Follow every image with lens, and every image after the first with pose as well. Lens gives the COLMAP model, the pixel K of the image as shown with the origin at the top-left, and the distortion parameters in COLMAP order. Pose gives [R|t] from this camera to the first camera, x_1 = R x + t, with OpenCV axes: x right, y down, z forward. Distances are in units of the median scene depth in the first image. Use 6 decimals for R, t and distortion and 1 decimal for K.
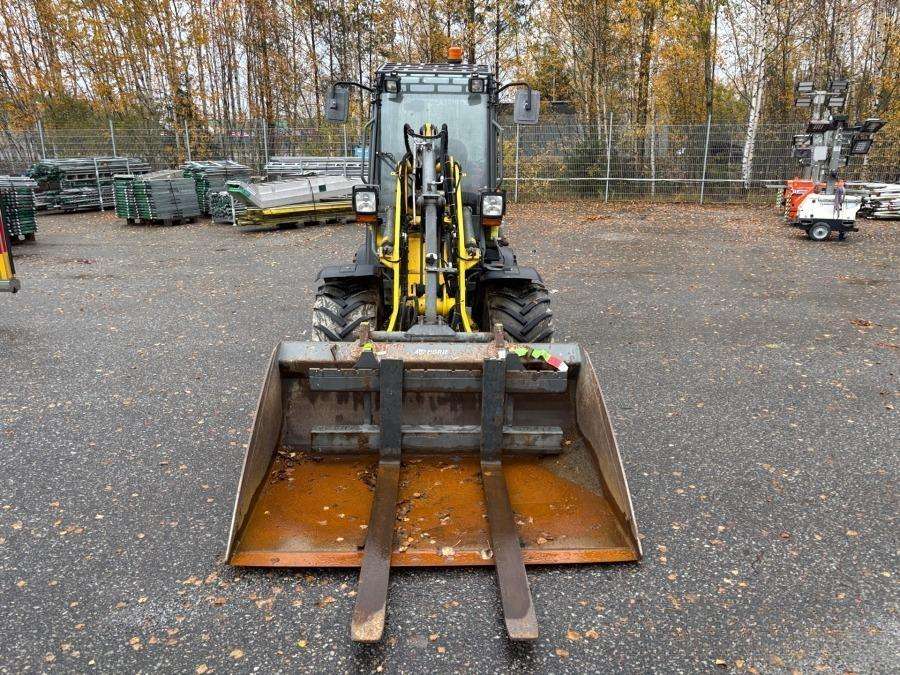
lens RADIAL K [[679.4, 0, 450.4], [0, 679.4, 338.9], [0, 0, 1]] dist [0.060564, -0.067532]
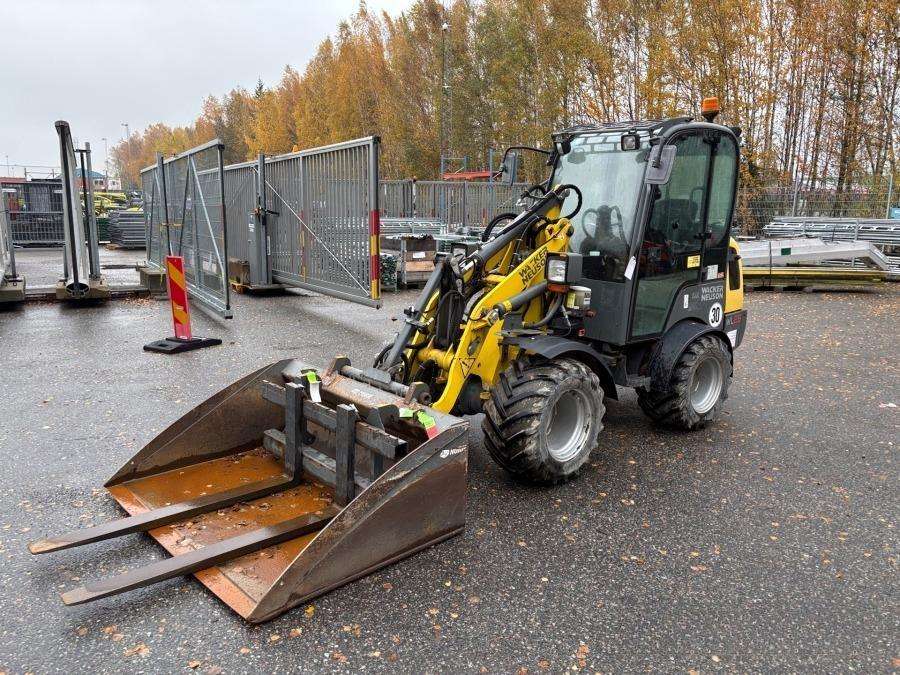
lens RADIAL K [[679.4, 0, 451.0], [0, 679.4, 337.6], [0, 0, 1]] dist [0.060564, -0.067532]
pose [[0.657369, 0.156276, -0.737186, 0.208851], [-0.216230, 0.976240, 0.014136, -0.027943], [0.721880, 0.150109, 0.675542, 0.090039]]
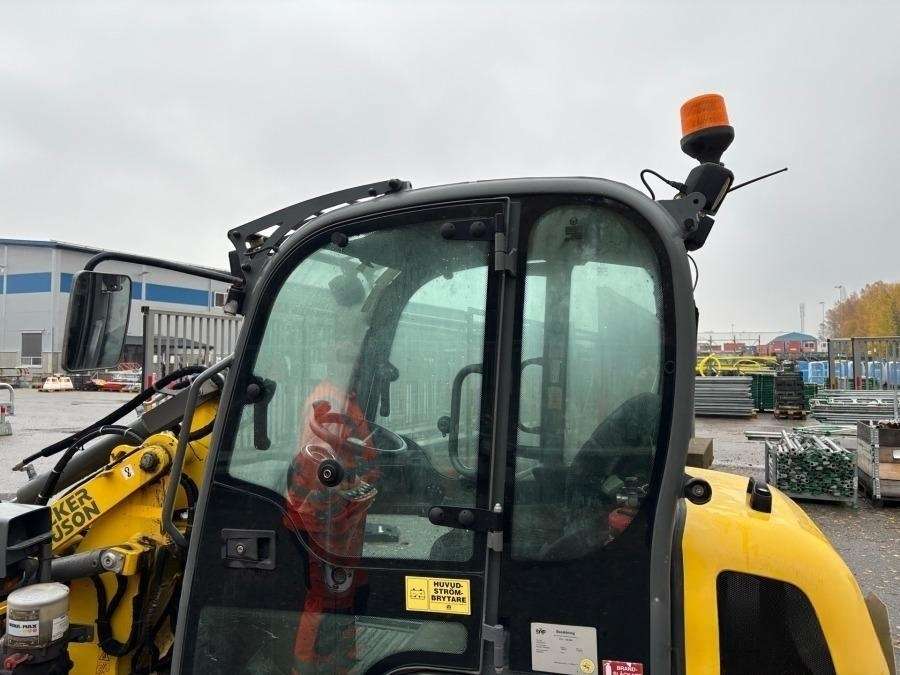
lens RADIAL K [[679.4, 0, 447.5], [0, 679.4, 334.9], [0, 0, 1]] dist [0.060564, -0.067532]
pose [[-0.250801, -0.031269, -0.967534, 0.135492], [-0.257824, 0.965535, 0.035627, -0.133902], [0.933073, 0.258389, -0.250219, 0.430296]]
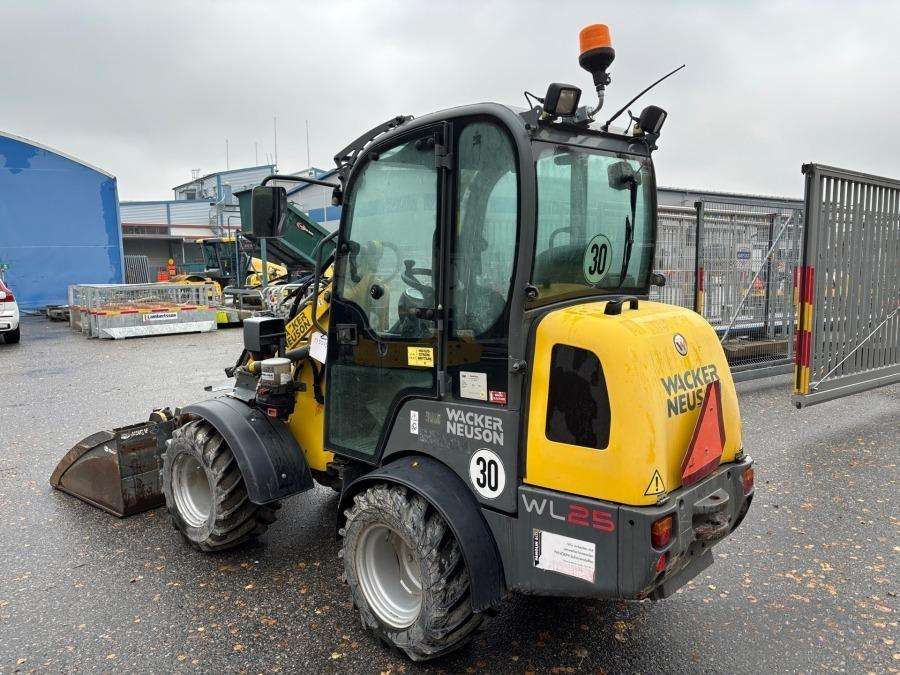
lens RADIAL K [[679.4, 0, 451.6], [0, 679.4, 340.8], [0, 0, 1]] dist [0.060564, -0.067532]
pose [[-0.679314, 0.093026, -0.727927, 0.164855], [-0.174704, 0.942913, 0.283537, -0.150988], [0.712749, 0.319783, -0.624282, 0.542001]]
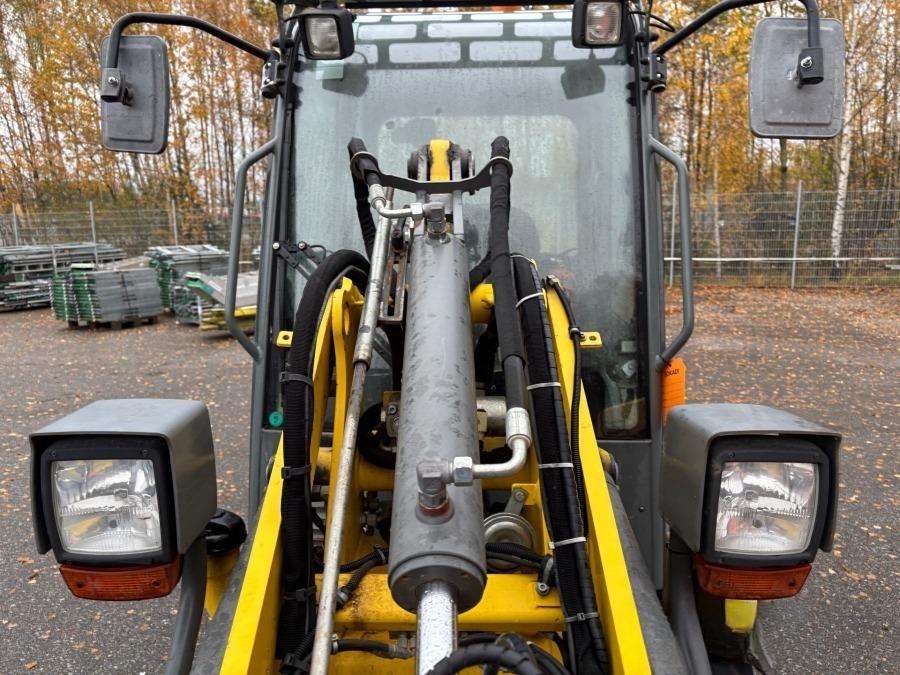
lens RADIAL K [[679.4, 0, 452.8], [0, 679.4, 358.2], [0, 0, 1]] dist [0.060564, -0.067532]
pose [[0.999401, -0.009893, -0.033149, -0.006413], [0.007211, 0.996763, -0.080073, -0.070530], [0.033834, 0.079786, 0.996238, 0.251171]]
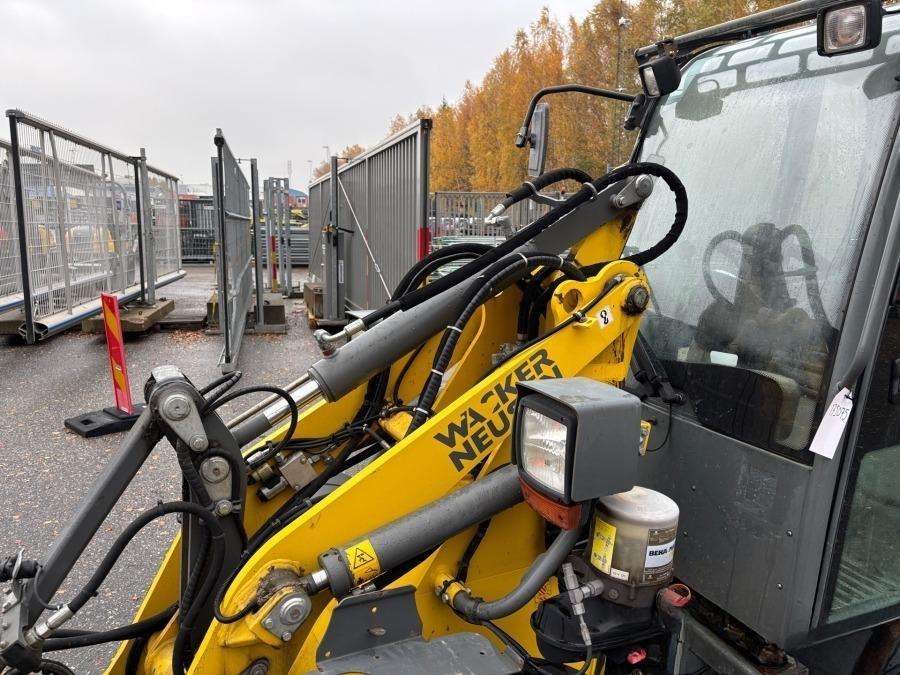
lens RADIAL K [[679.4, 0, 451.3], [0, 679.4, 344.2], [0, 0, 1]] dist [0.060564, -0.067532]
pose [[0.438041, 0.173043, -0.882143, 0.085343], [-0.255561, 0.964780, 0.062351, -0.076704], [0.861863, 0.198129, 0.466836, 0.264818]]
